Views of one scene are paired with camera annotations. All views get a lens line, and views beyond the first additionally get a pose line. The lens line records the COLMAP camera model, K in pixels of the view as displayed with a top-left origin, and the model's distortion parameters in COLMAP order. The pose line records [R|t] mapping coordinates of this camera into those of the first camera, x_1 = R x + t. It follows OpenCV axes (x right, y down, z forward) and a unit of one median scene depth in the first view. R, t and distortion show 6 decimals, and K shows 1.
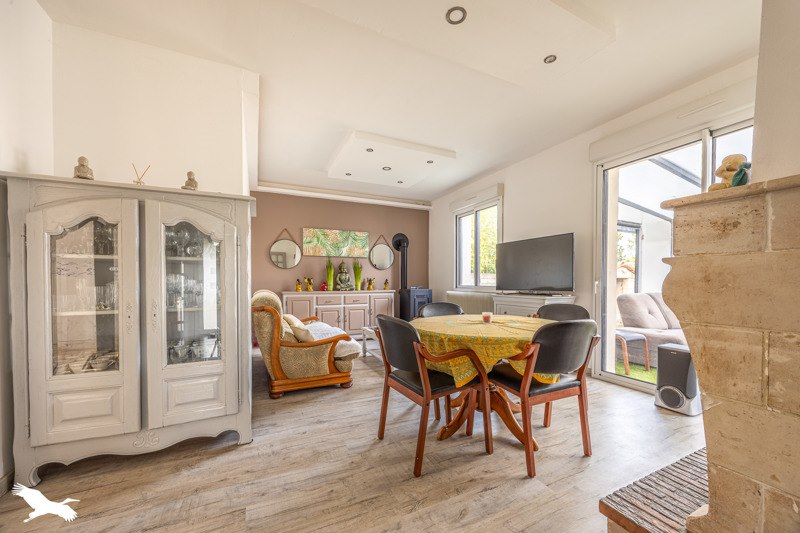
lens RADIAL K [[307.5, 0, 399.7], [0, 307.5, 285.5], [0, 0, 1]] dist [0.000022, 0.000015]
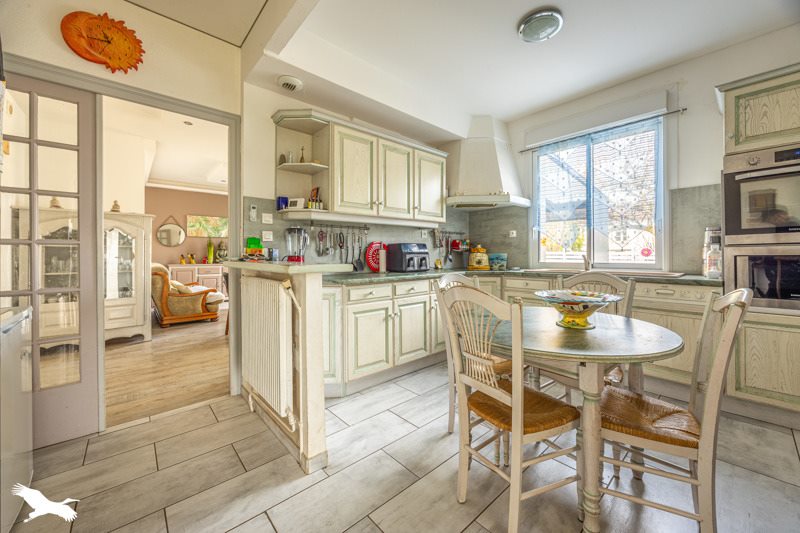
lens RADIAL K [[307.5, 0, 399.0], [0, 307.5, 252.8], [0, 0, 1]] dist [0.000022, 0.000015]
pose [[0.958469, -0.000017, 0.285196, 0.181913], [0.005663, 0.999804, -0.018971, 0.000987], [-0.285140, 0.019798, 0.958281, -0.518524]]
